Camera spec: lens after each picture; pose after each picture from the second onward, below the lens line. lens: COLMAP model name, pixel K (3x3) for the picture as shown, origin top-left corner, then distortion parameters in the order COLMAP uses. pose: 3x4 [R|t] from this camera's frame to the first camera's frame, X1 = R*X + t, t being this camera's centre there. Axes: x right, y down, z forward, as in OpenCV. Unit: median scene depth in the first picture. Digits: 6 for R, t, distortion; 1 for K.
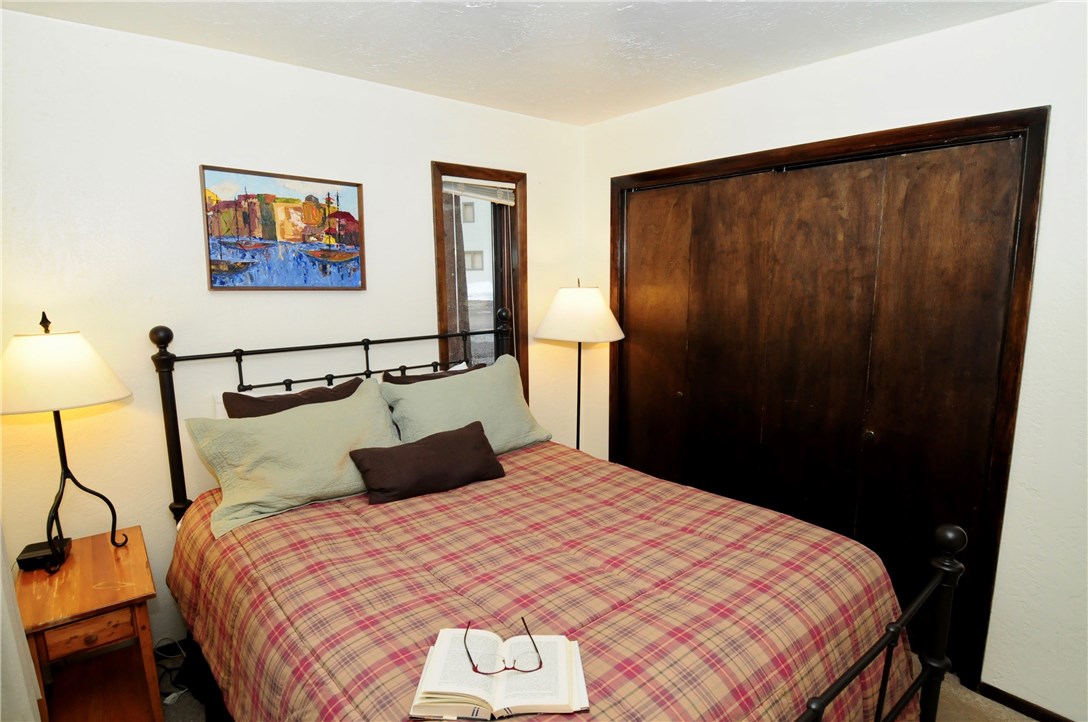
lens RADIAL K [[565.9, 0, 547.4], [0, 565.9, 359.2], [0, 0, 1]] dist [0.042032, -0.002032]
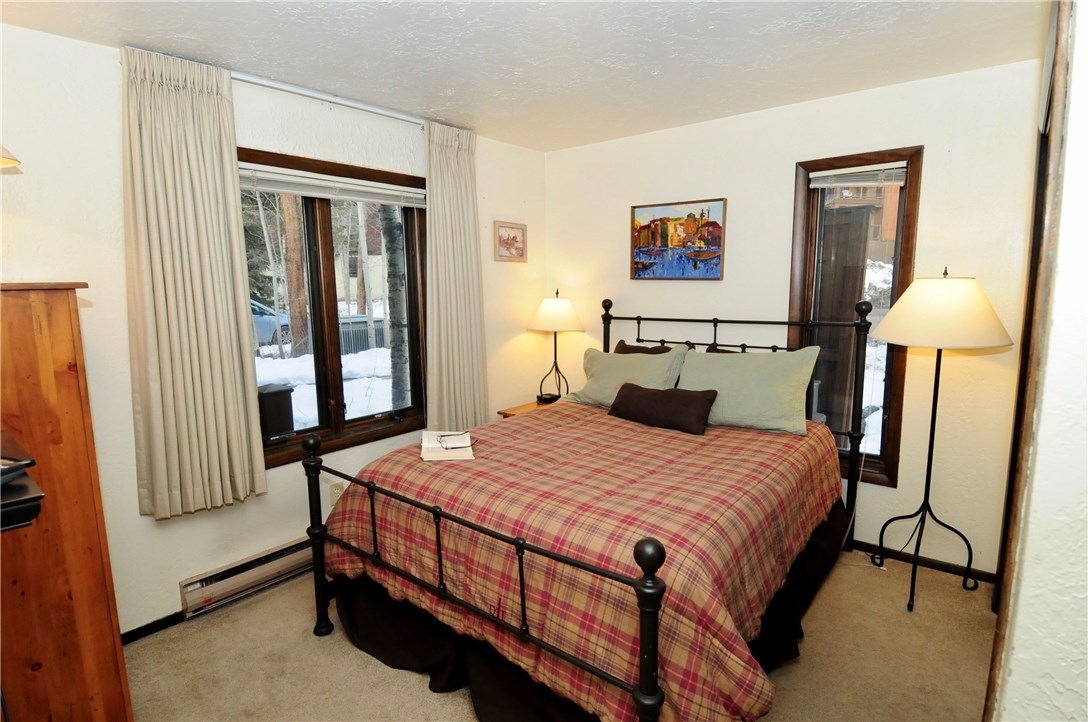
lens RADIAL K [[565.9, 0, 547.4], [0, 565.9, 359.2], [0, 0, 1]] dist [0.042032, -0.002032]
pose [[0.202669, 0.139963, -0.969193, 0.977800], [-0.135478, 0.984223, 0.113803, -0.043984], [0.969831, 0.108240, 0.218433, 0.401582]]
